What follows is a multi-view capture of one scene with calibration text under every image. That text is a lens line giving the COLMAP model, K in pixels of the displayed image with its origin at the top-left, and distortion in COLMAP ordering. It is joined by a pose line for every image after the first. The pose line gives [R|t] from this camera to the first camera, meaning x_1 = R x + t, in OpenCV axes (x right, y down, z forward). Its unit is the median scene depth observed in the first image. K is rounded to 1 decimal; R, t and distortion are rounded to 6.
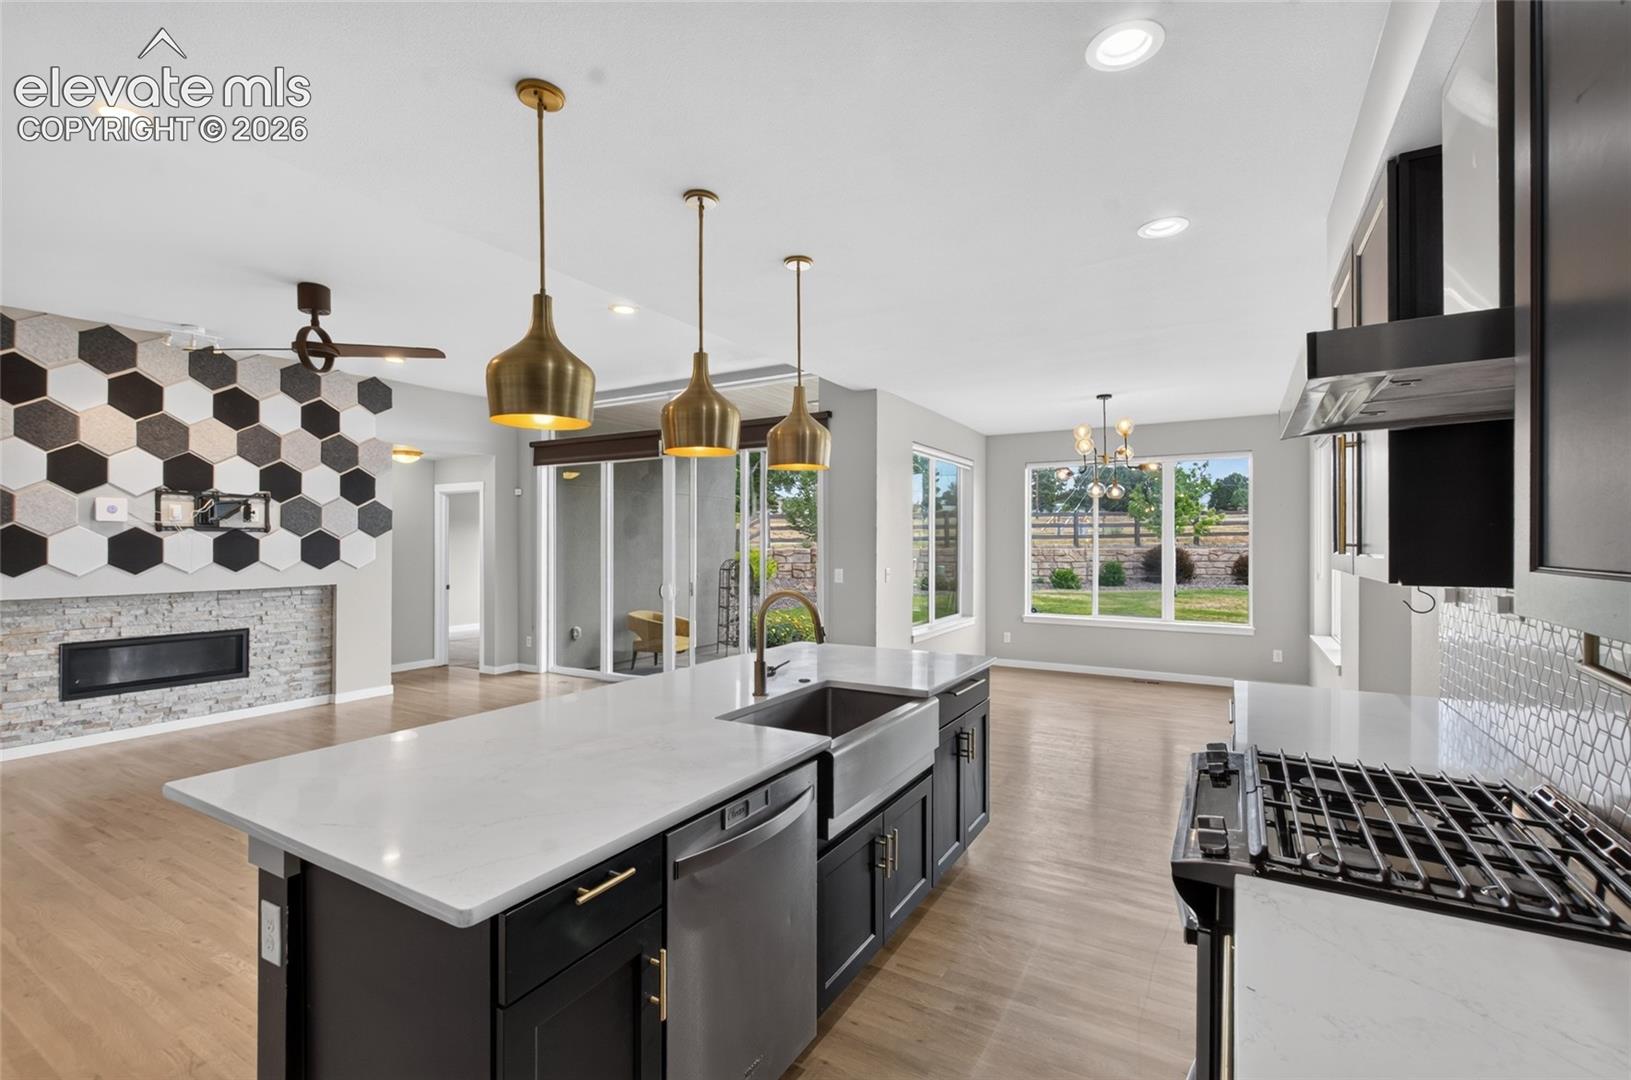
lens RADIAL K [[713.1, 0, 820.2], [0, 713.1, 547.0], [0, 0, 1]] dist [0.002588, -0.001835]
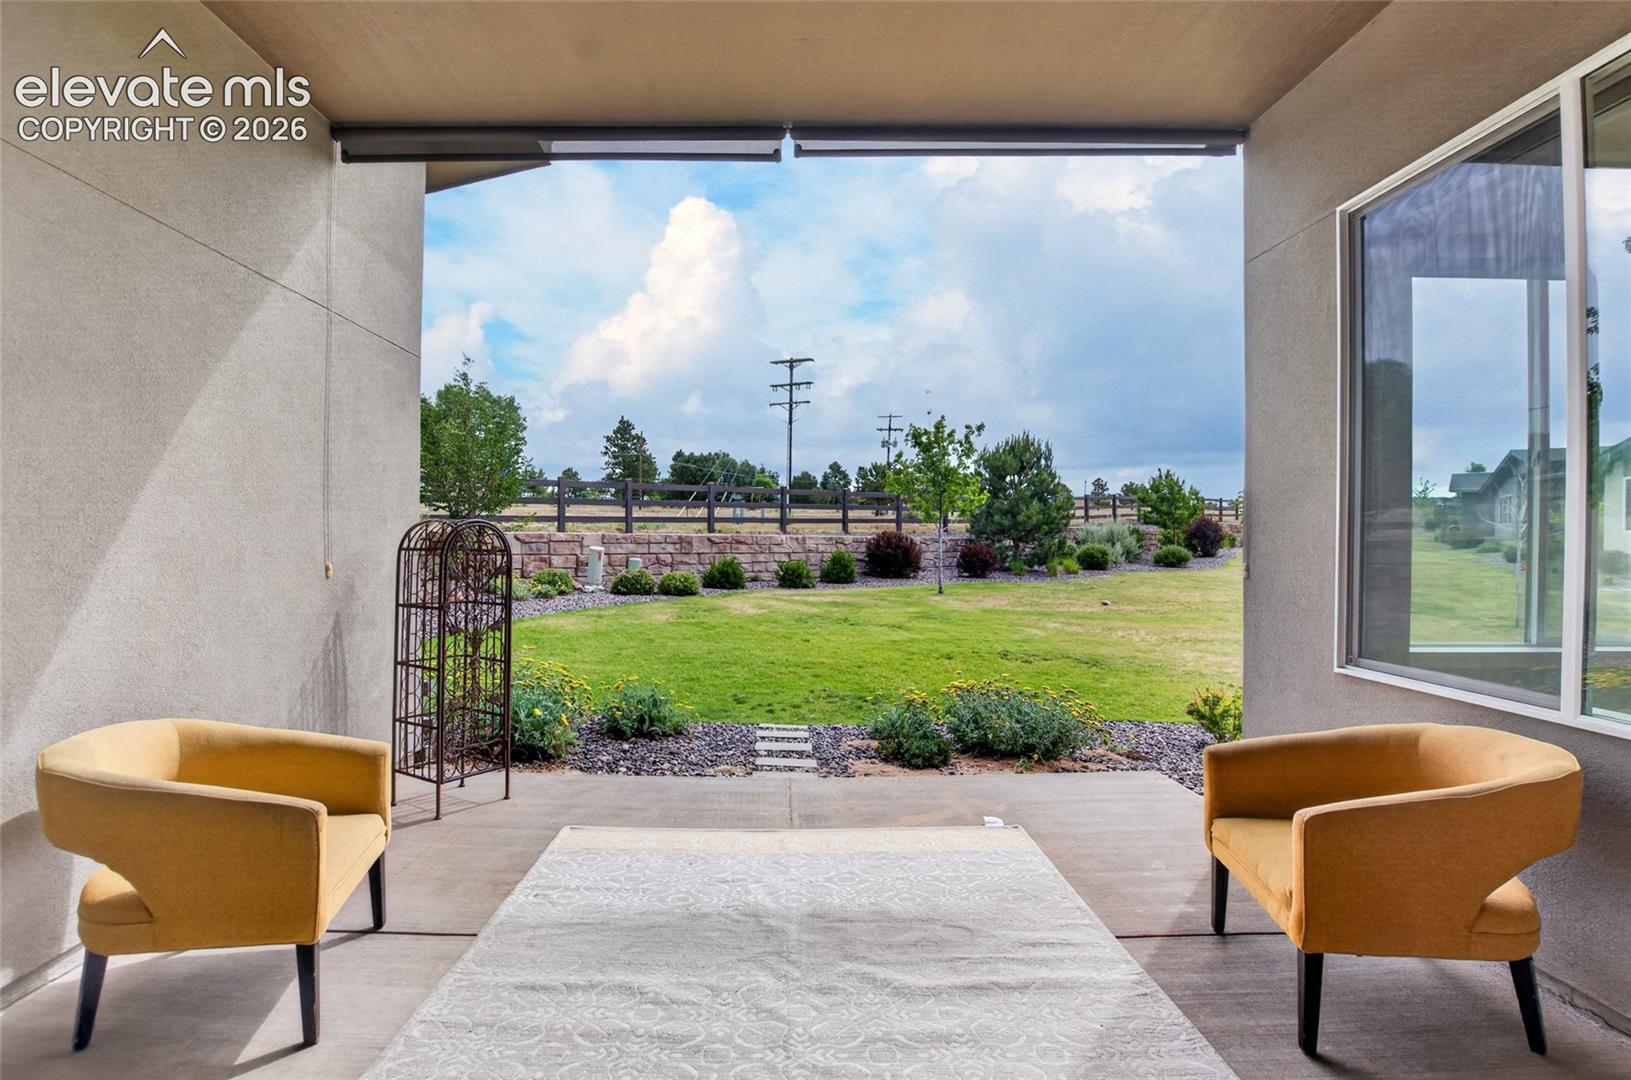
lens RADIAL K [[779.7, 0, 775.6], [0, 779.7, 551.5], [0, 0, 1]] dist [-0.019728, 0.000000]
pose [[0.863712, -0.003641, 0.503972, -0.272433], [0.000674, 0.999981, 0.006069, 0.048430], [-0.503985, -0.004902, 0.863699, 0.980825]]
